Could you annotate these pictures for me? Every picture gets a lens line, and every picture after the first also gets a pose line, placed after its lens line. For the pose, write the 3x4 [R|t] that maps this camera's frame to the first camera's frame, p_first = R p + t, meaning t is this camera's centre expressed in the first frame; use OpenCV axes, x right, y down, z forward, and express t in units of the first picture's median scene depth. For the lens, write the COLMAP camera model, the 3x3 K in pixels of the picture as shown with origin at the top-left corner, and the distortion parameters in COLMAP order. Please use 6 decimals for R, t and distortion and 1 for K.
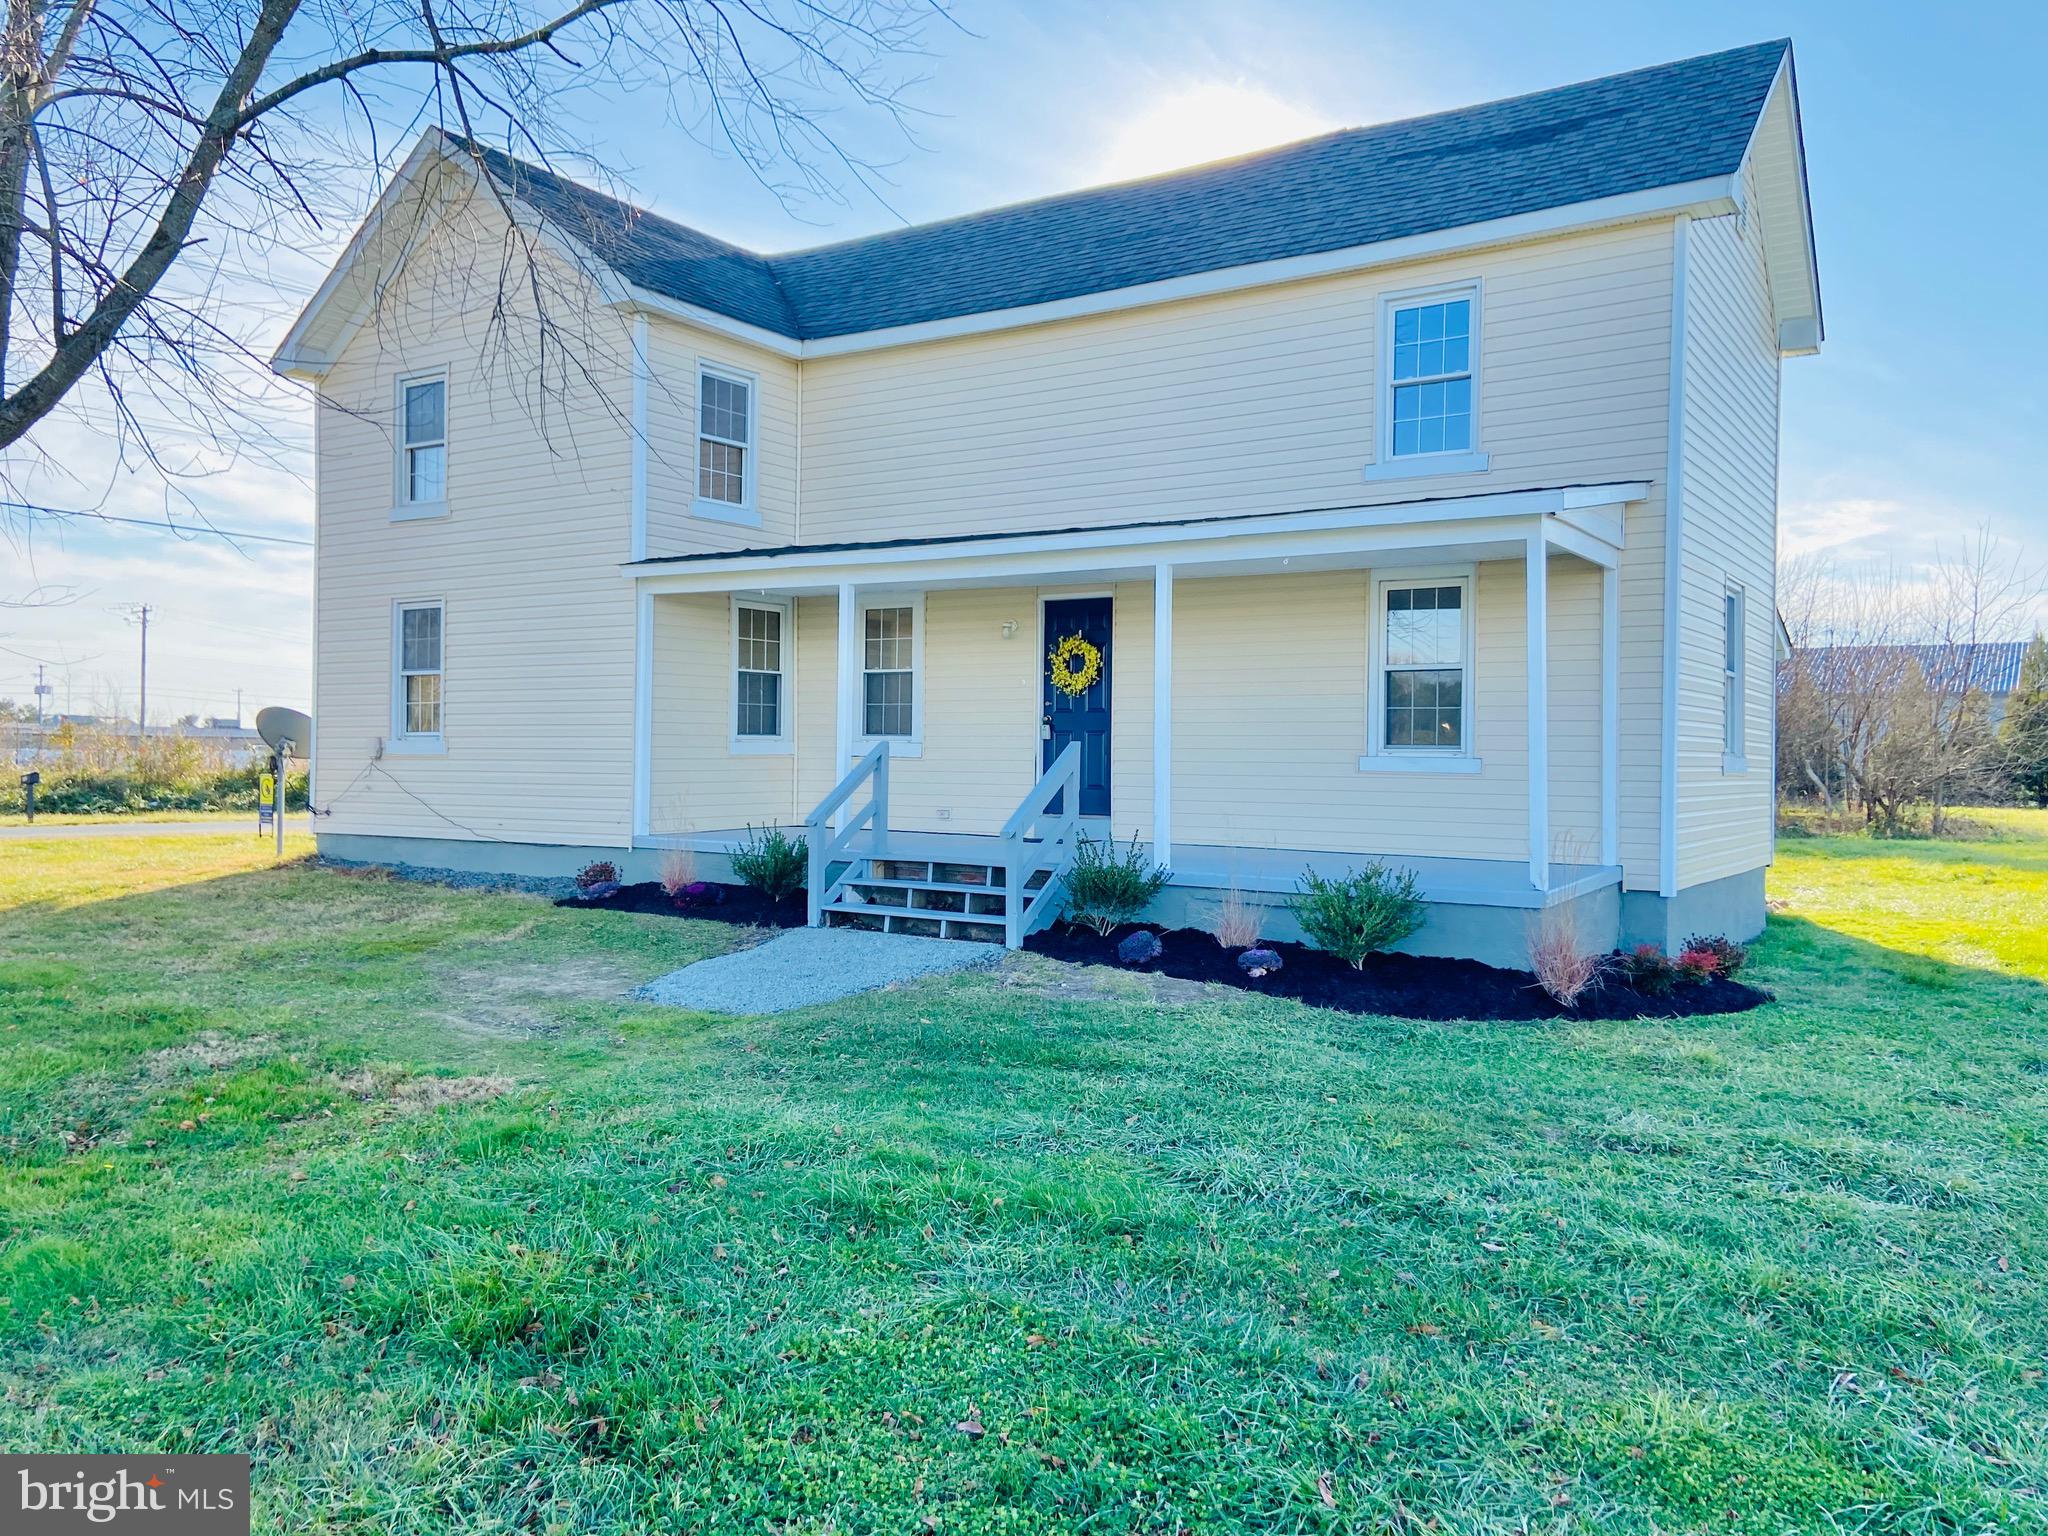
lens RADIAL K [[1541.3, 0, 1028.1], [0, 1541.3, 725.1], [0, 0, 1]] dist [0.153437, -0.190401]
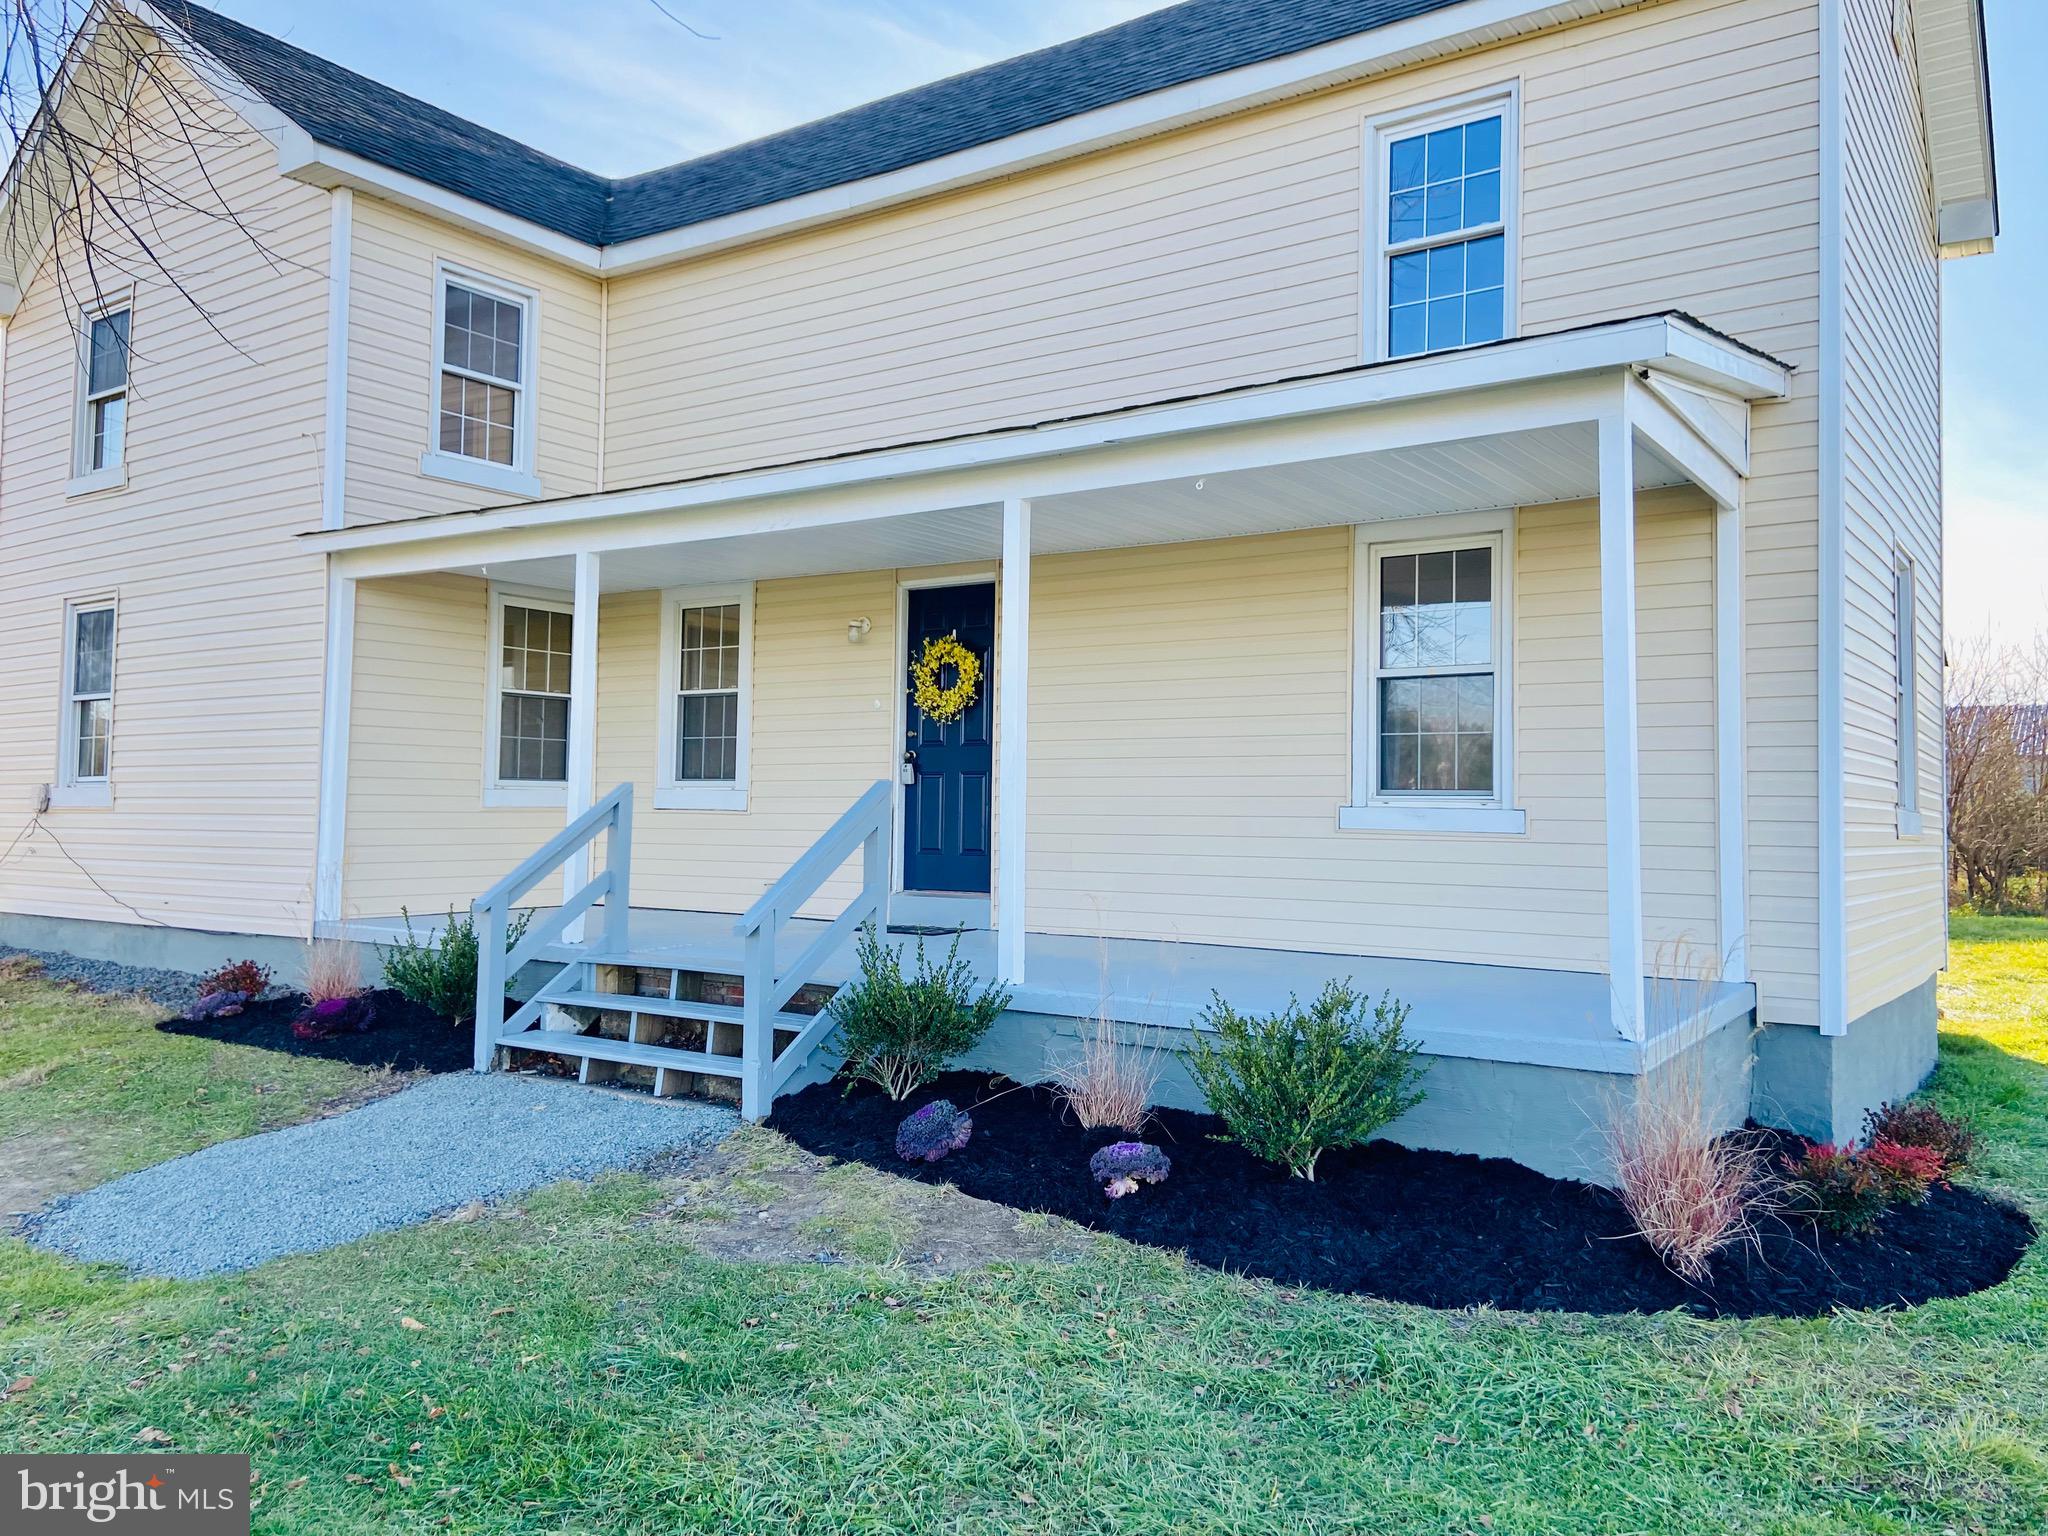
lens RADIAL K [[1541.3, 0, 1028.1], [0, 1541.3, 725.1], [0, 0, 1]] dist [0.153437, -0.190401]
pose [[0.999524, 0.000782, -0.030853, 0.100624], [-0.002063, 0.999136, -0.041498, 0.013029], [0.030794, 0.041542, 0.998662, 0.332089]]
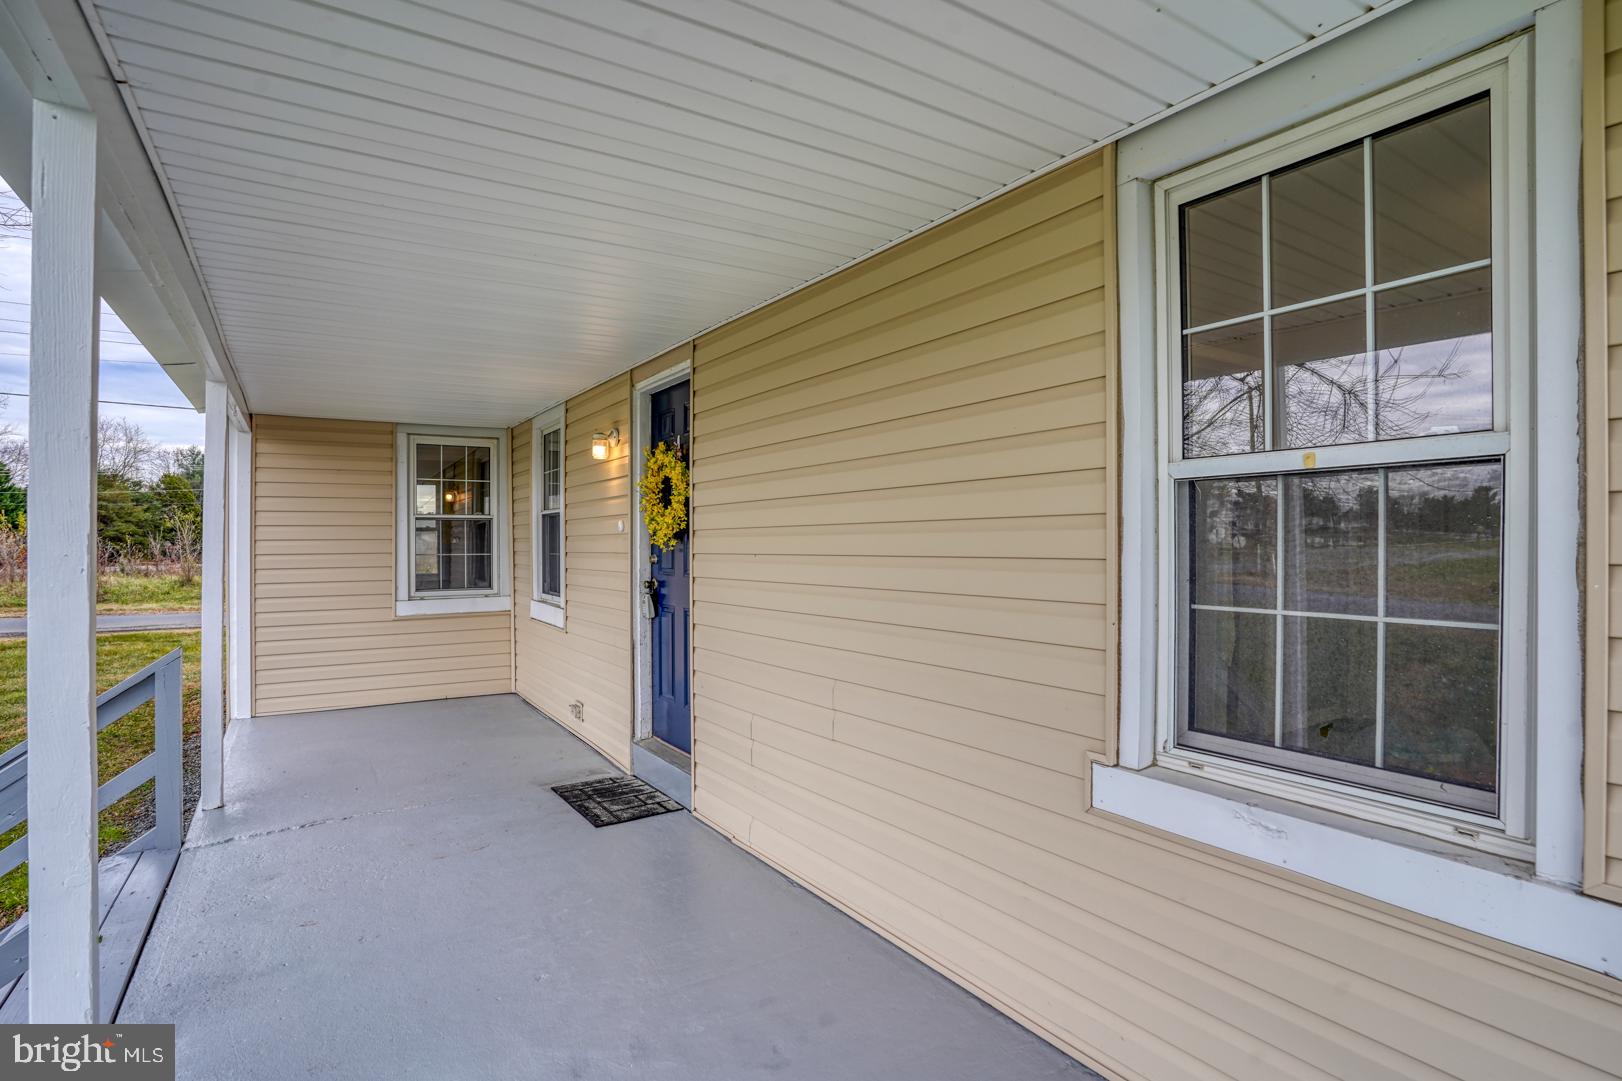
lens RADIAL K [[790.7, 0, 811.0], [0, 790.7, 540.5], [0, 0, 1]] dist [-0.060752, 0.029838]
pose [[0.916863, -0.019539, -0.398723, 0.224677], [0.028324, 0.999468, 0.016152, -0.027862], [0.398196, -0.026102, 0.916929, 0.835161]]
